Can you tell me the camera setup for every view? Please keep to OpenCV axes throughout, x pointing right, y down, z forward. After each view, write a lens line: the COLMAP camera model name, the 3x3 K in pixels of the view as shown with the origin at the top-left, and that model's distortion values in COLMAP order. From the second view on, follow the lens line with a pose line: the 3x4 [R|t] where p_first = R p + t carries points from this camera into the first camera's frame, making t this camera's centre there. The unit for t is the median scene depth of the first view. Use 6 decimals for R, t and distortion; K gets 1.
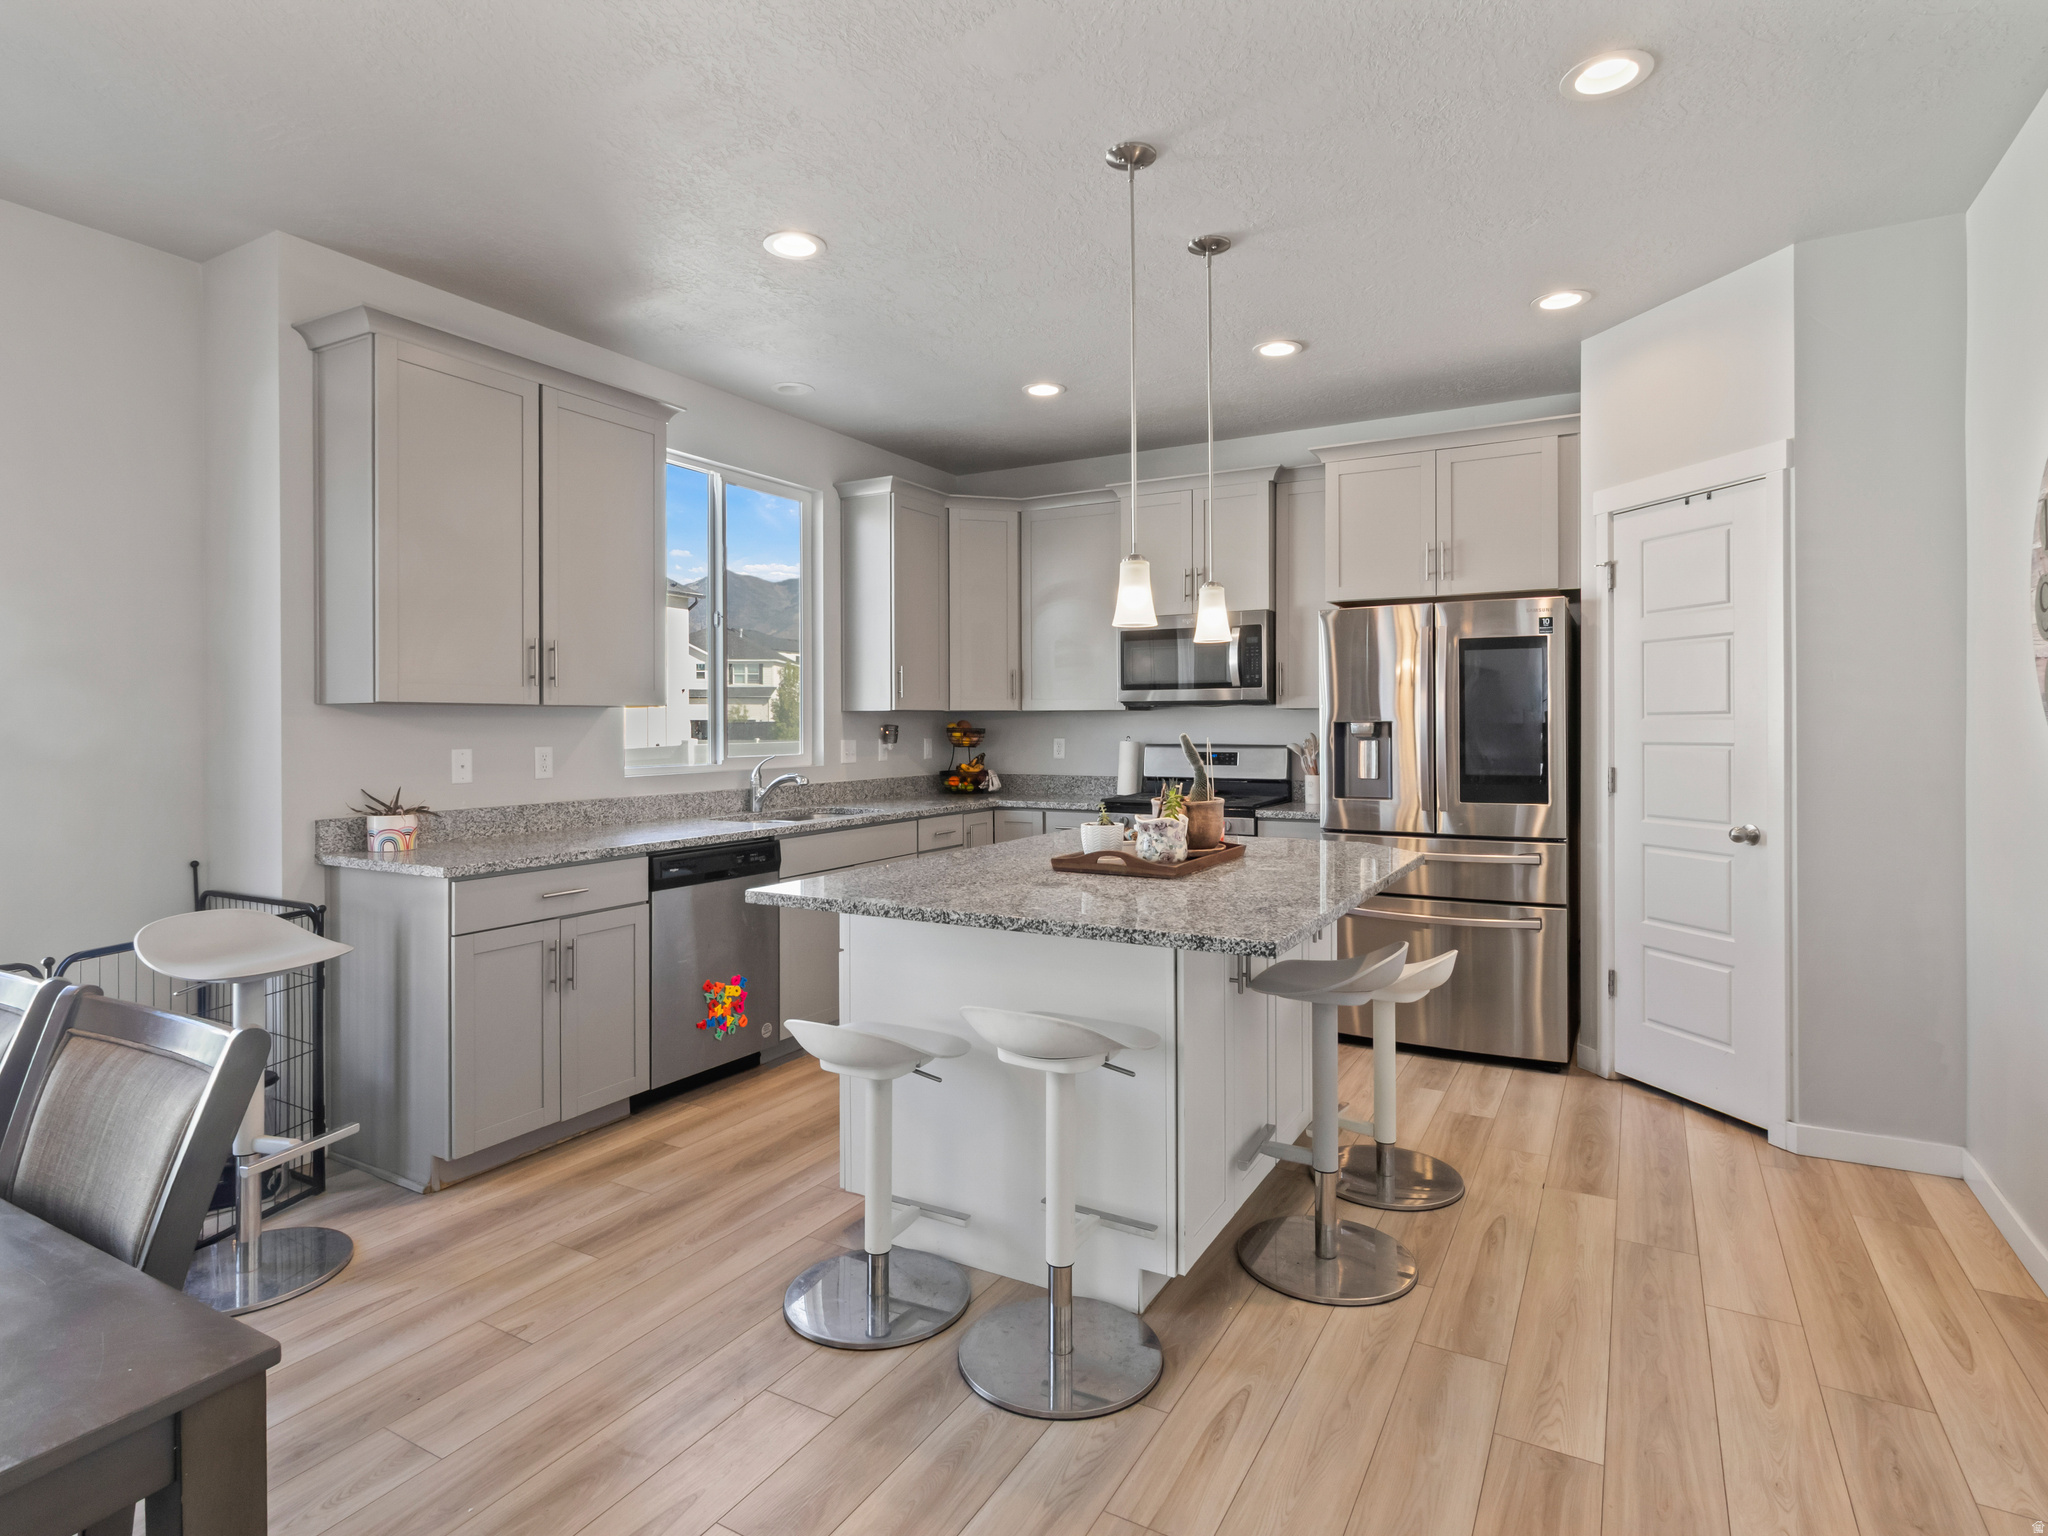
lens RADIAL K [[1076.0, 0, 1013.2], [0, 1076.0, 710.5], [0, 0, 1]] dist [0.001272, 0.000062]
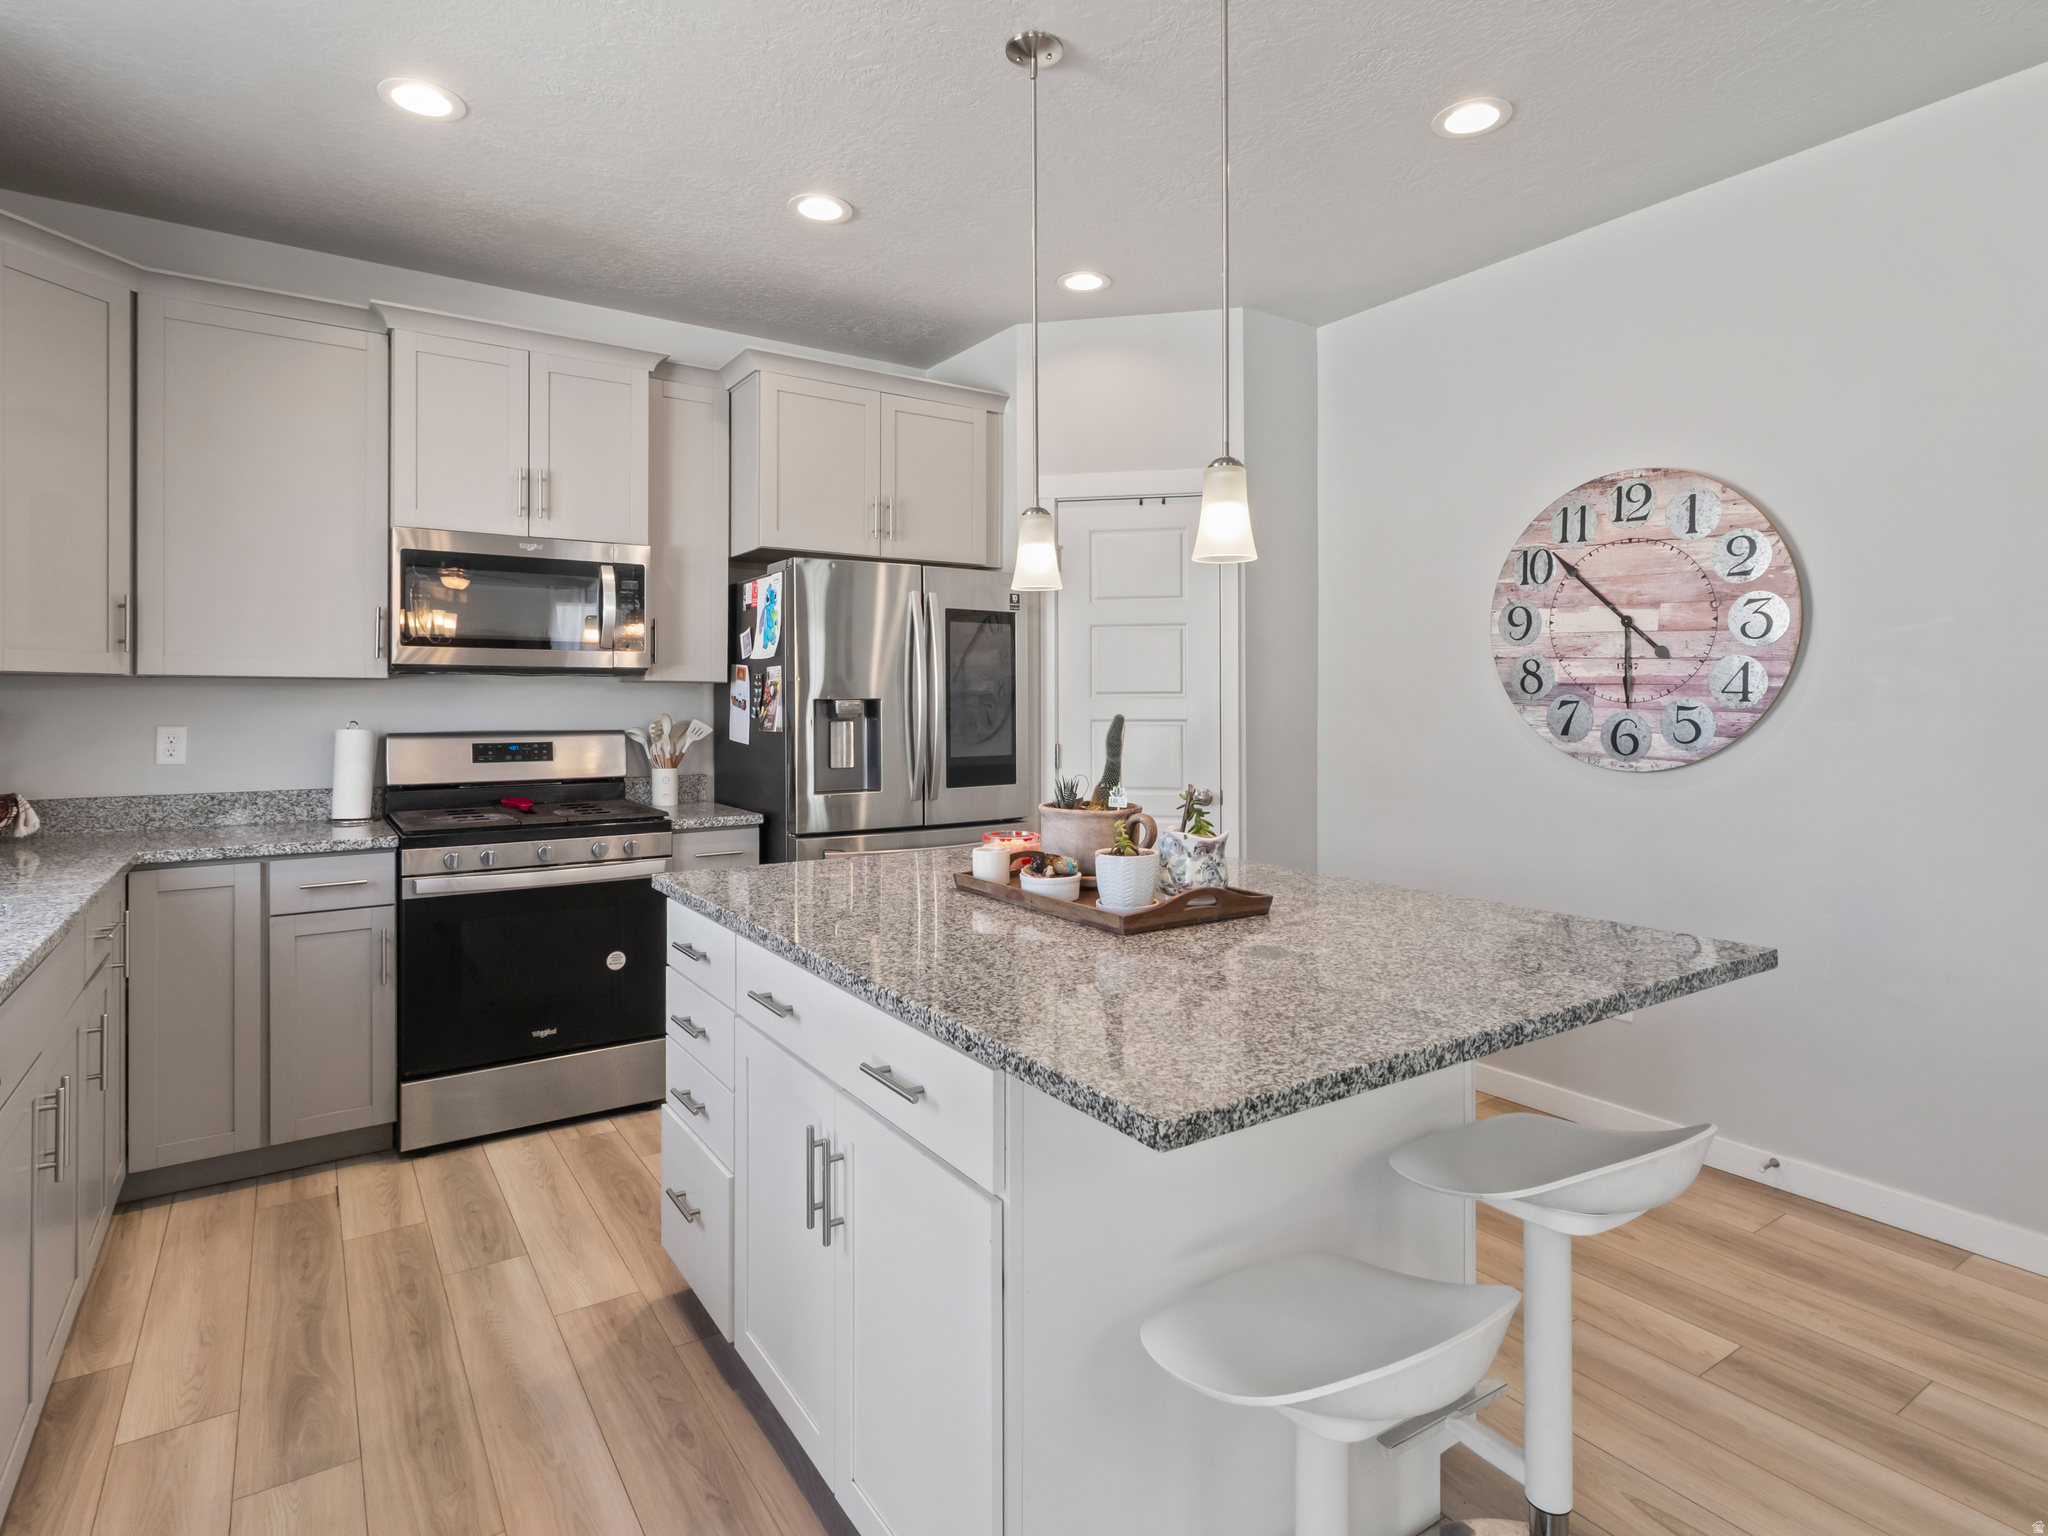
lens RADIAL K [[1089.9, 0, 1028.1], [0, 1089.9, 690.7], [0, 0, 1]] dist [0.002244, 0.001096]
pose [[0.438521, 0.012001, 0.898641, -0.356996], [-0.012315, 0.999897, -0.007344, 0.008552], [-0.898637, -0.007847, 0.438624, 0.498943]]
